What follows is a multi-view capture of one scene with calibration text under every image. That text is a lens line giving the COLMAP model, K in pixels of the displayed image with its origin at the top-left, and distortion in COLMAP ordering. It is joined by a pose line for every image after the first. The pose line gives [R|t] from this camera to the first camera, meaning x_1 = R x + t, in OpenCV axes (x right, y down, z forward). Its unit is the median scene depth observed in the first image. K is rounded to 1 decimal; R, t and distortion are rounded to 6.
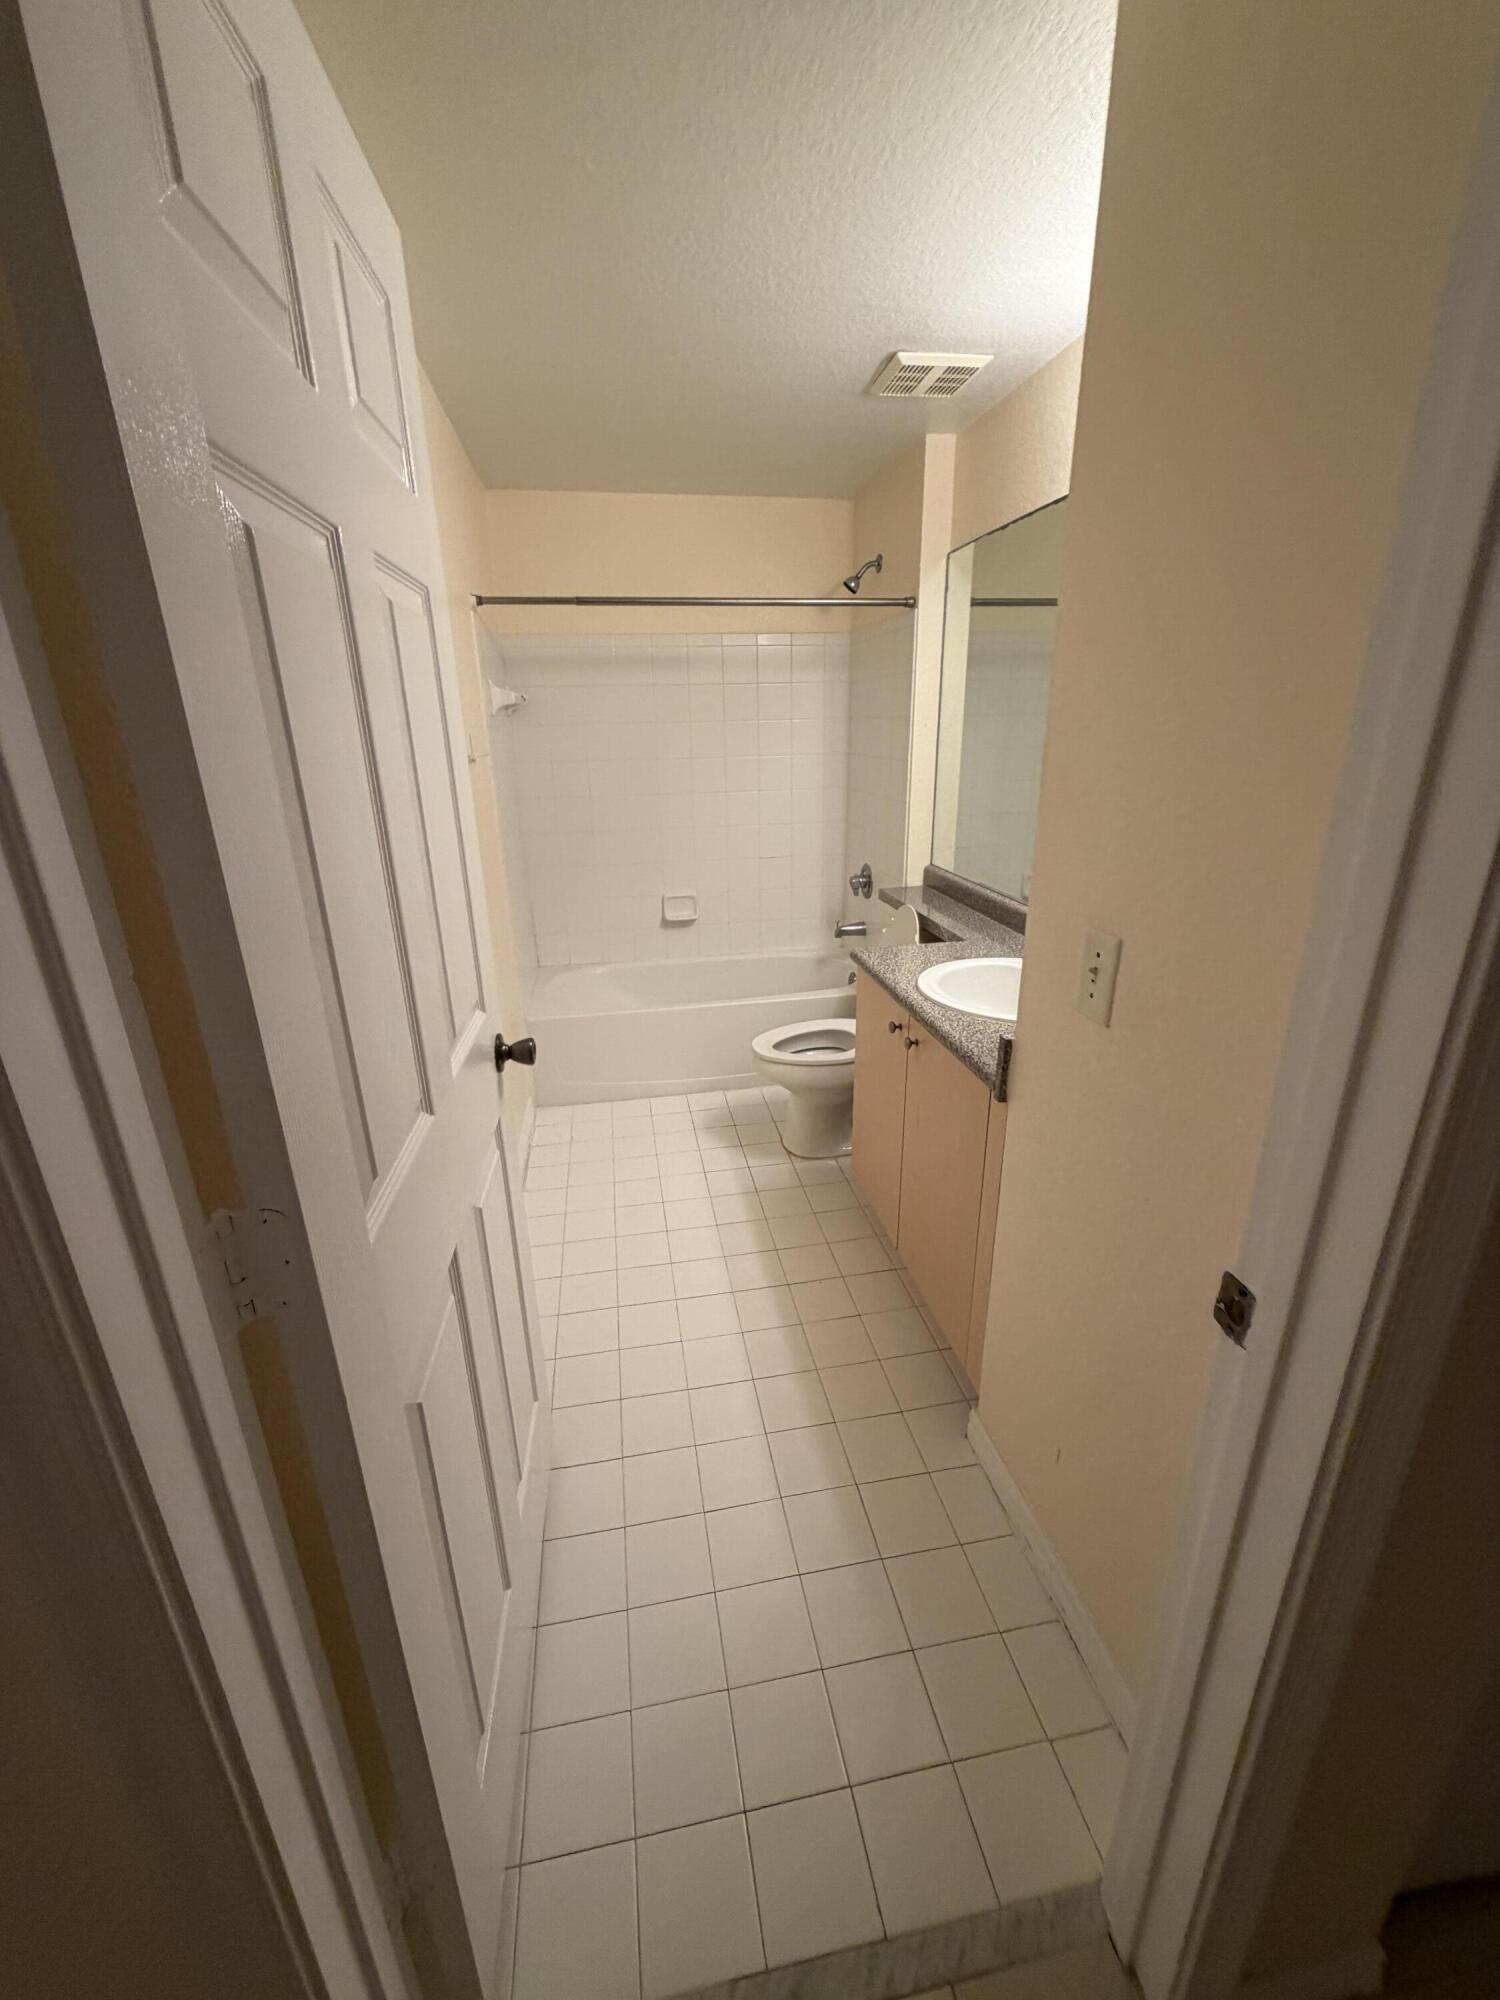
lens RADIAL K [[788.6, 0, 745.1], [0, 788.6, 992.9], [0, 0, 1]] dist [0.003834, -0.000023]
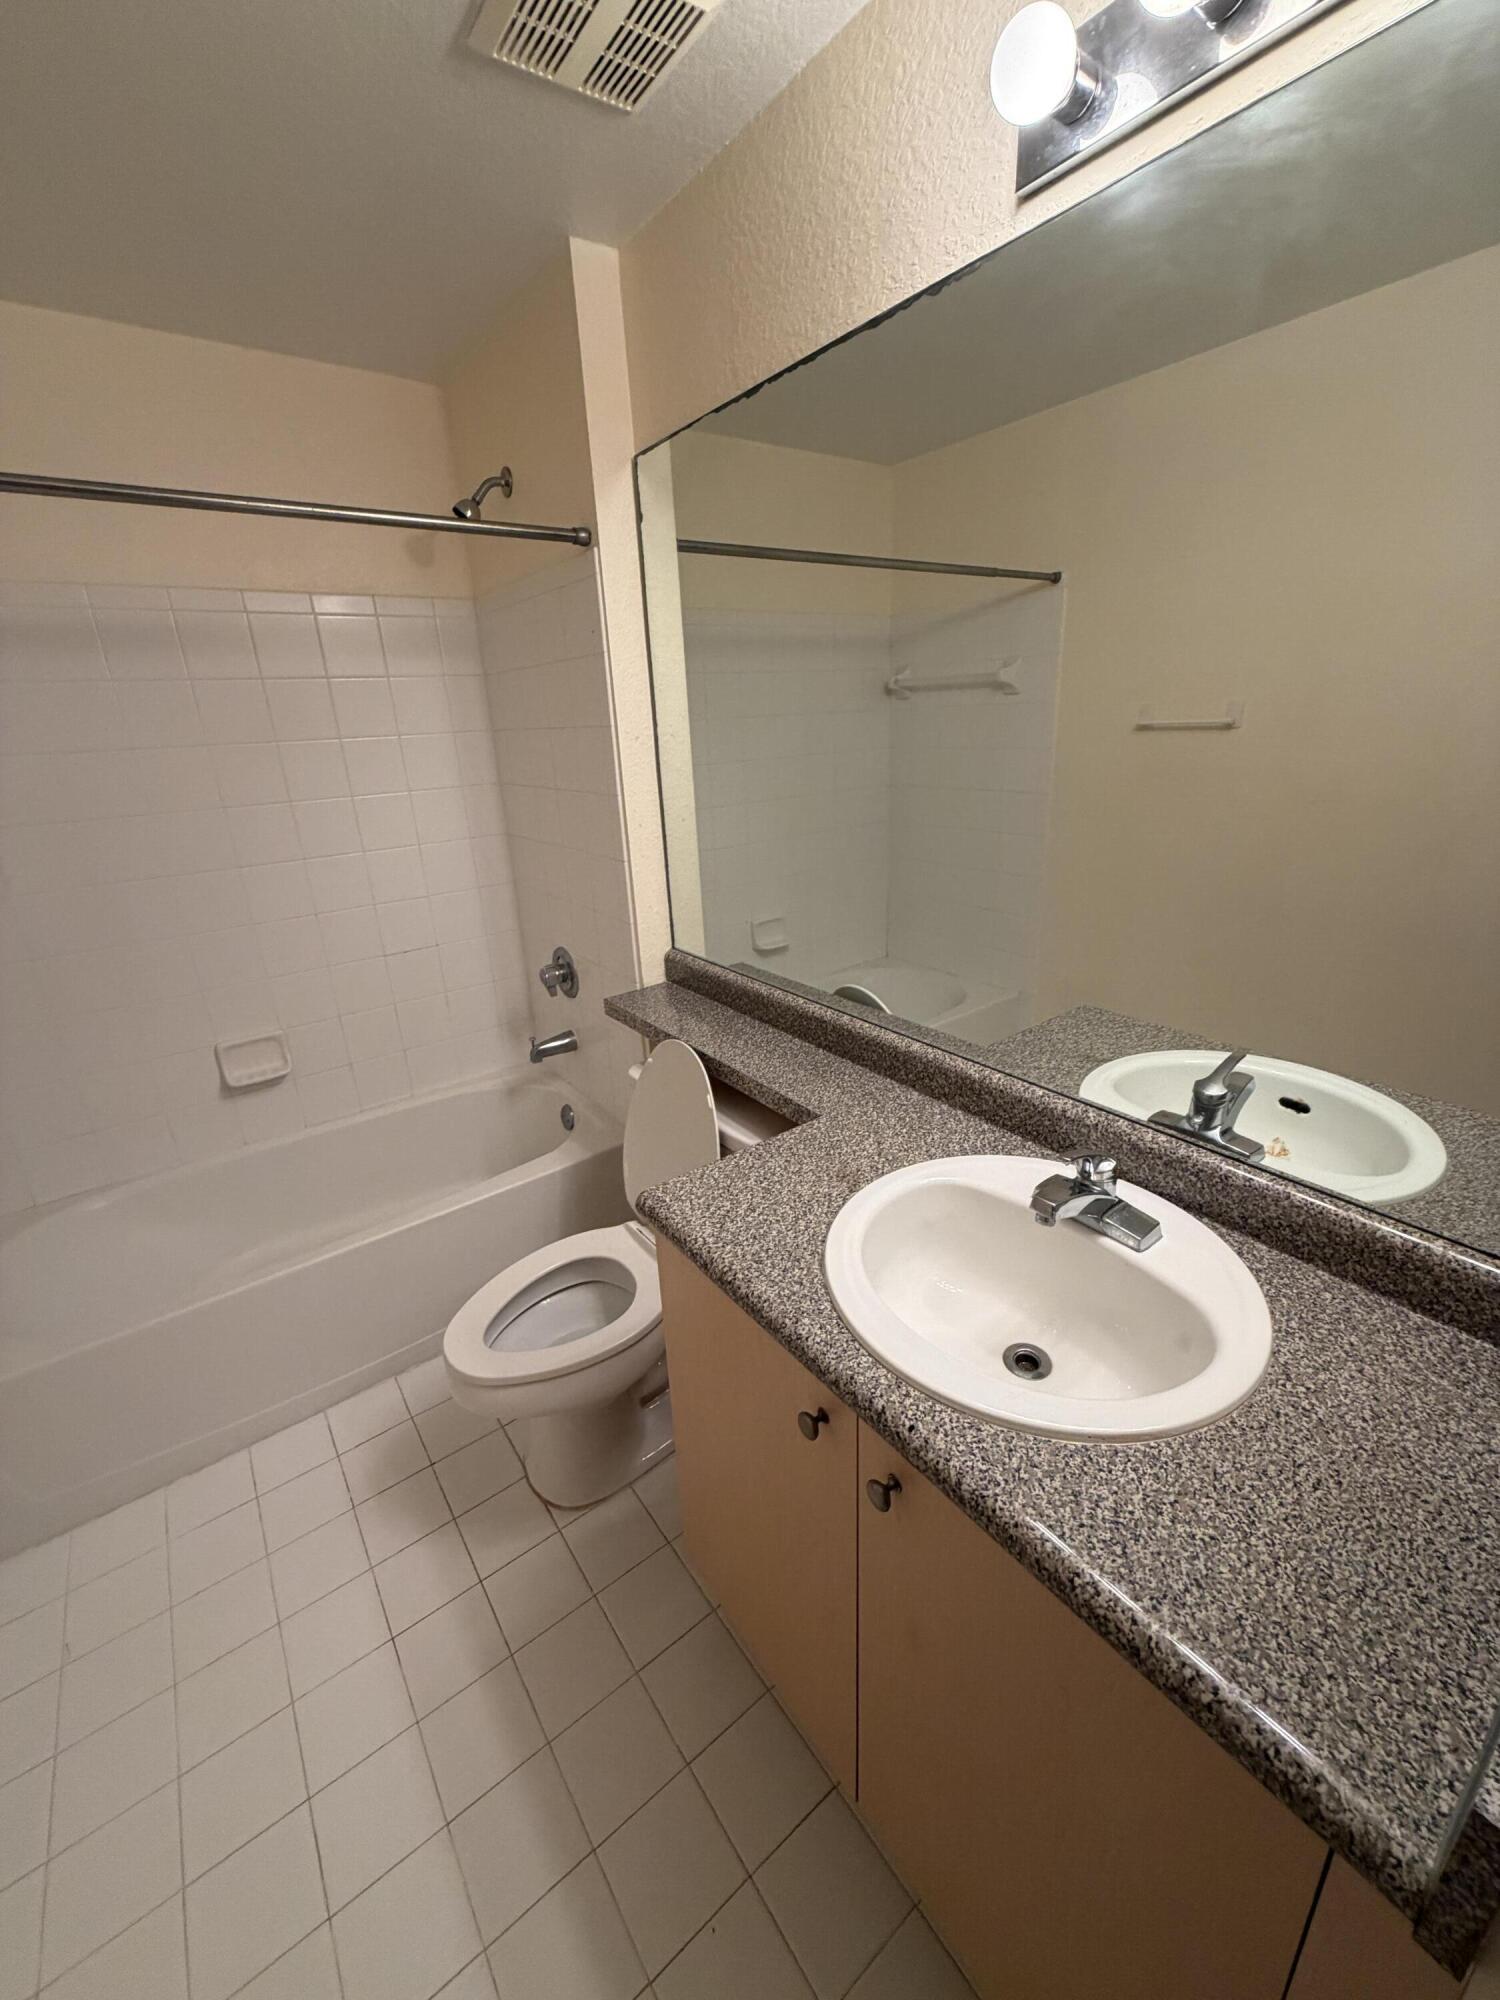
lens RADIAL K [[788.6, 0, 748.6], [0, 788.6, 1008.5], [0, 0, 1]] dist [0.003834, -0.000023]
pose [[0.890877, -0.169091, 0.421599, 0.005720], [0.166215, 0.985113, 0.043872, -0.132792], [-0.422741, 0.030991, 0.905720, 0.377989]]
